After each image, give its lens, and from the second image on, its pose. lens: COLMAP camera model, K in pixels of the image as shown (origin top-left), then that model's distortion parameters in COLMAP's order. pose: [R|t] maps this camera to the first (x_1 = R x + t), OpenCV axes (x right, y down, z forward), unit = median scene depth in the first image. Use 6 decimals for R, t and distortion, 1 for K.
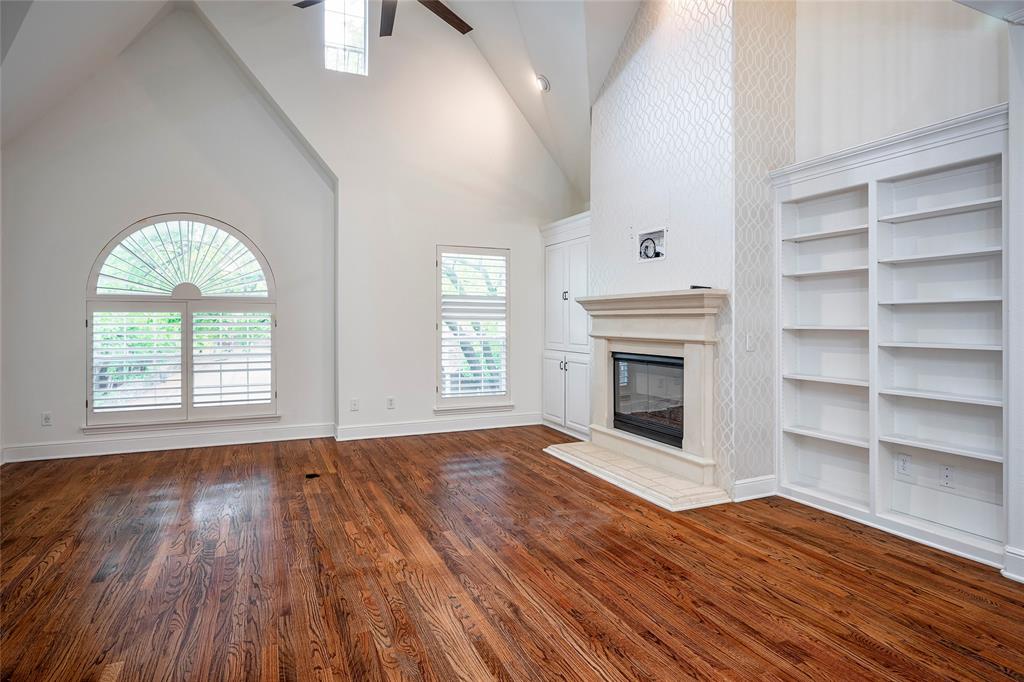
lens RADIAL K [[580.4, 0, 530.5], [0, 580.4, 322.3], [0, 0, 1]] dist [-0.002940, -0.001691]
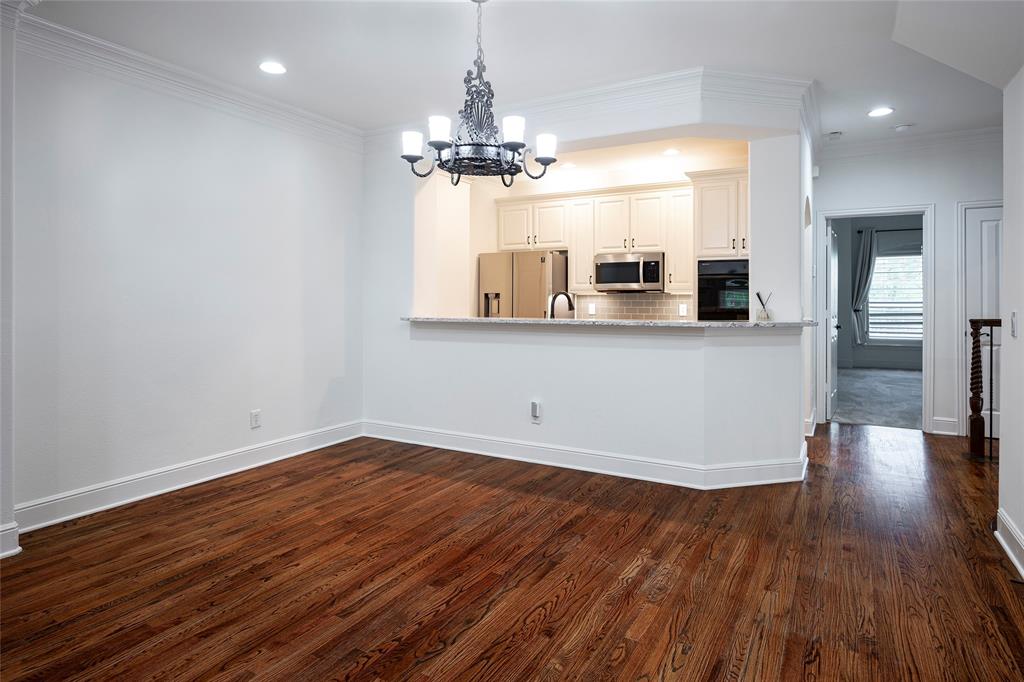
lens RADIAL K [[575.4, 0, 504.2], [0, 575.4, 292.6], [0, 0, 1]] dist [-0.004100, -0.000896]
pose [[-0.565394, 0.002793, 0.824816, -0.260839], [0.001252, 0.999996, -0.002528, -0.000722], [-0.824820, -0.000397, -0.565395, 0.484453]]
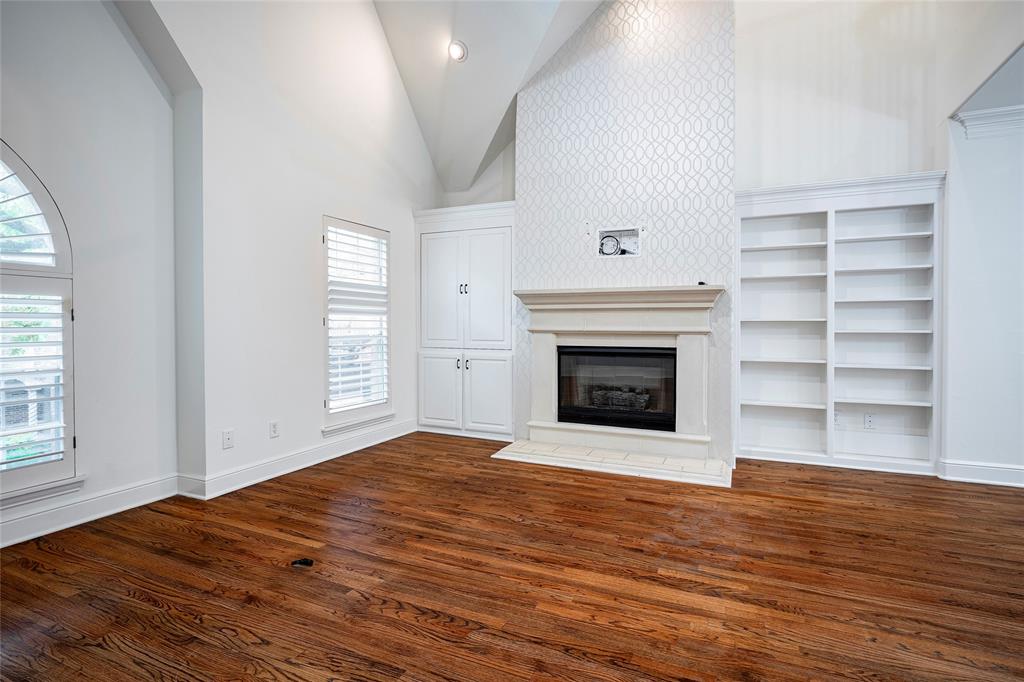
lens RADIAL K [[505.4, 0, 520.0], [0, 505.4, 329.4], [0, 0, 1]] dist [-0.000225, -0.000246]
pose [[0.753410, -0.007912, 0.657503, -0.615084], [0.001907, 0.999950, 0.009848, 0.017294], [-0.657548, -0.006165, 0.753387, 0.498988]]
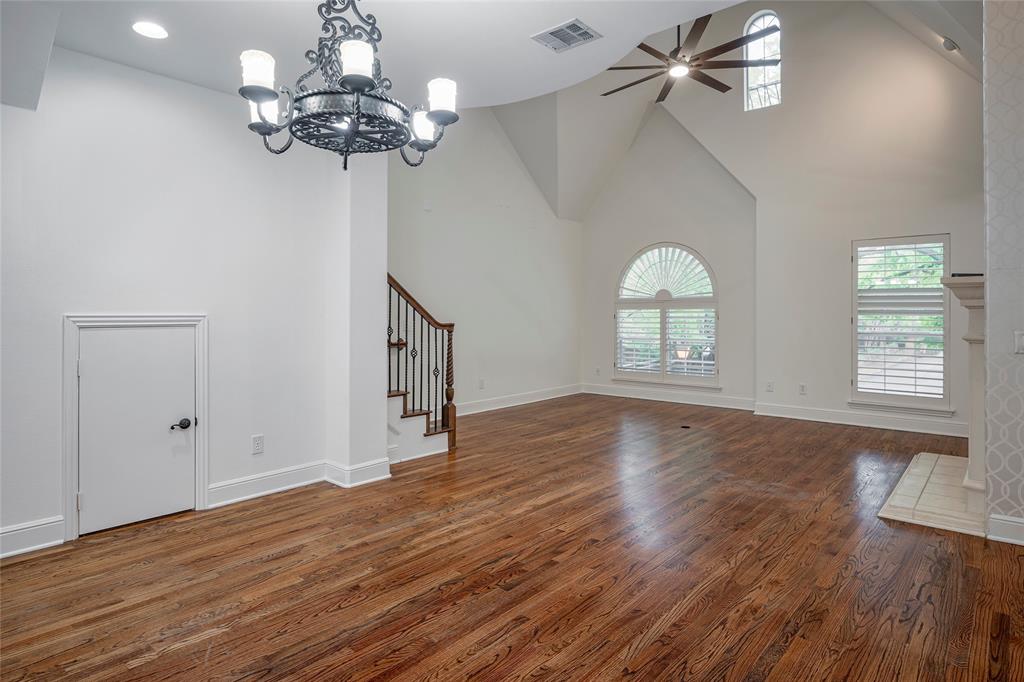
lens RADIAL K [[576.2, 0, 509.0], [0, 576.2, 313.4], [0, 0, 1]] dist [-0.004773, -0.001100]
pose [[0.406051, -0.002381, -0.913847, 0.786321], [-0.002730, 0.999989, -0.003818, 0.000153], [0.913846, 0.004045, 0.406040, 0.059048]]
